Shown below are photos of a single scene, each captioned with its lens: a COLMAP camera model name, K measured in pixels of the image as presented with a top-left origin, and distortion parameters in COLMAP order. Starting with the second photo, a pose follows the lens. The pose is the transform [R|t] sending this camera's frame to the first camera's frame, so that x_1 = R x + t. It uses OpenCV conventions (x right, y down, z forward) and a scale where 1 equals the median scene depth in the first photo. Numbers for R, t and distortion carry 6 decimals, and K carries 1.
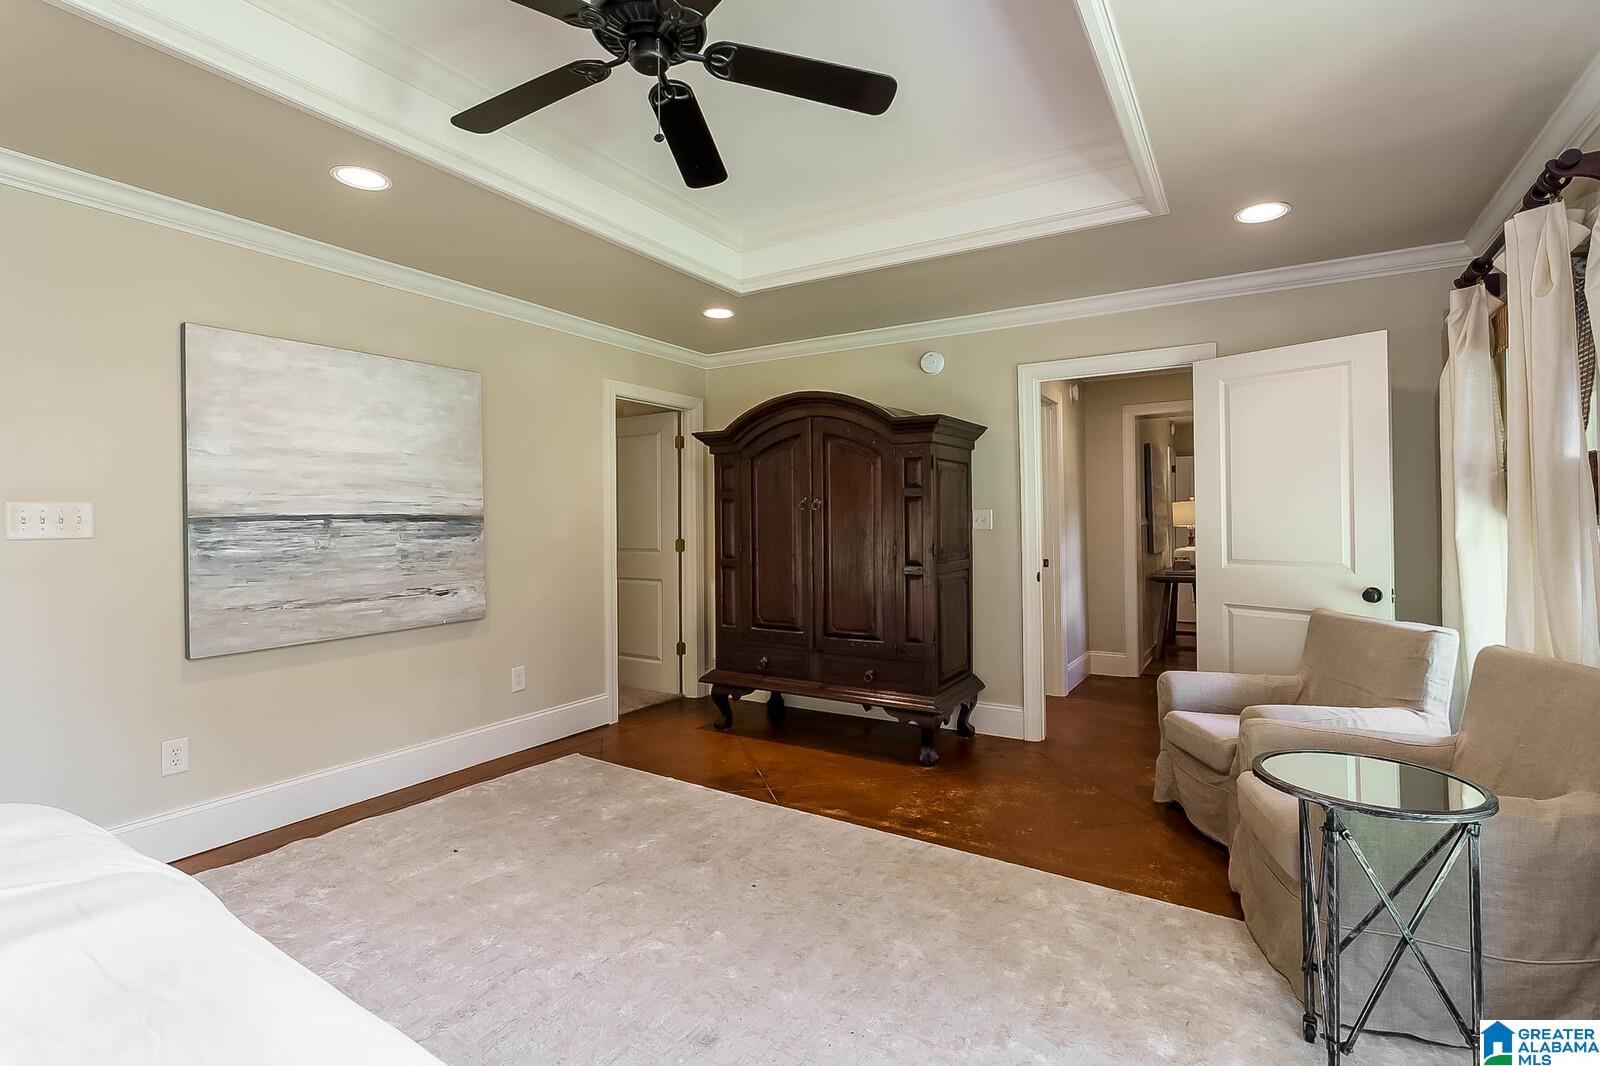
lens RADIAL K [[762.8, 0, 796.9], [0, 762.8, 520.5], [0, 0, 1]] dist [0.002744, 0.001433]
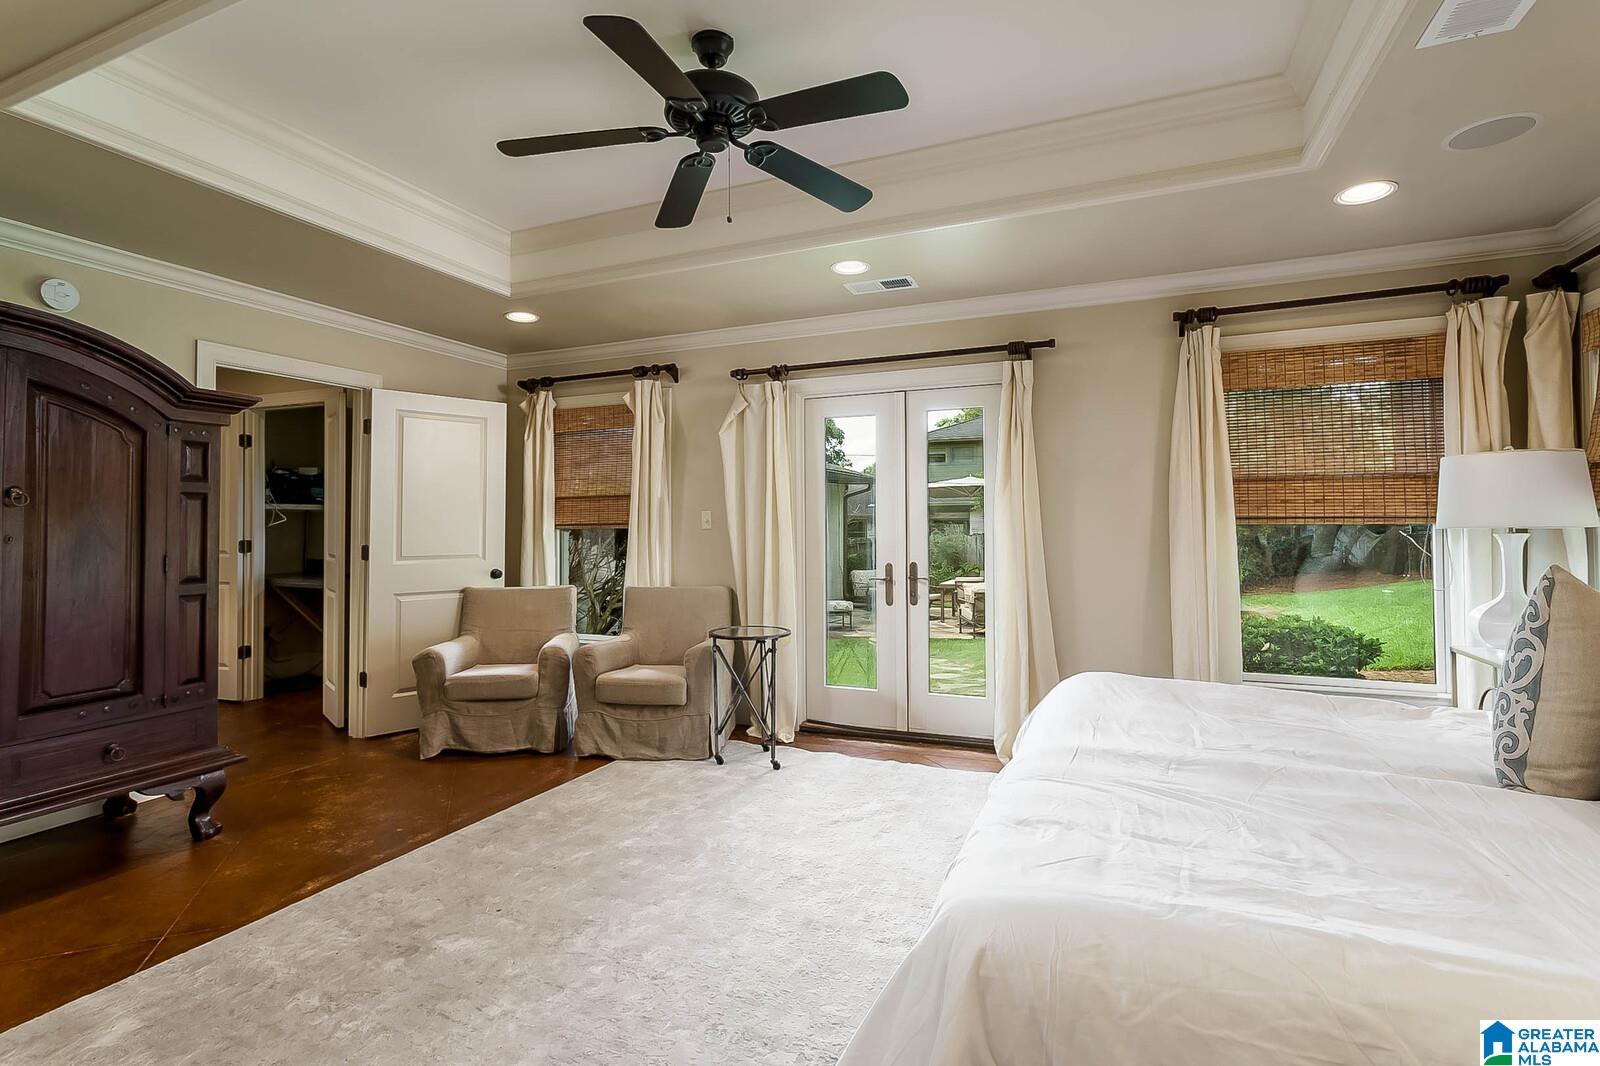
lens RADIAL K [[776.6, 0, 800.0], [0, 776.6, 533.0], [0, 0, 1]] dist [0.009635, -0.000052]
pose [[-0.159936, -0.007067, 0.987102, -1.769527], [0.004696, 0.999958, 0.007920, 0.011780], [-0.987116, 0.005902, -0.159896, 1.300973]]
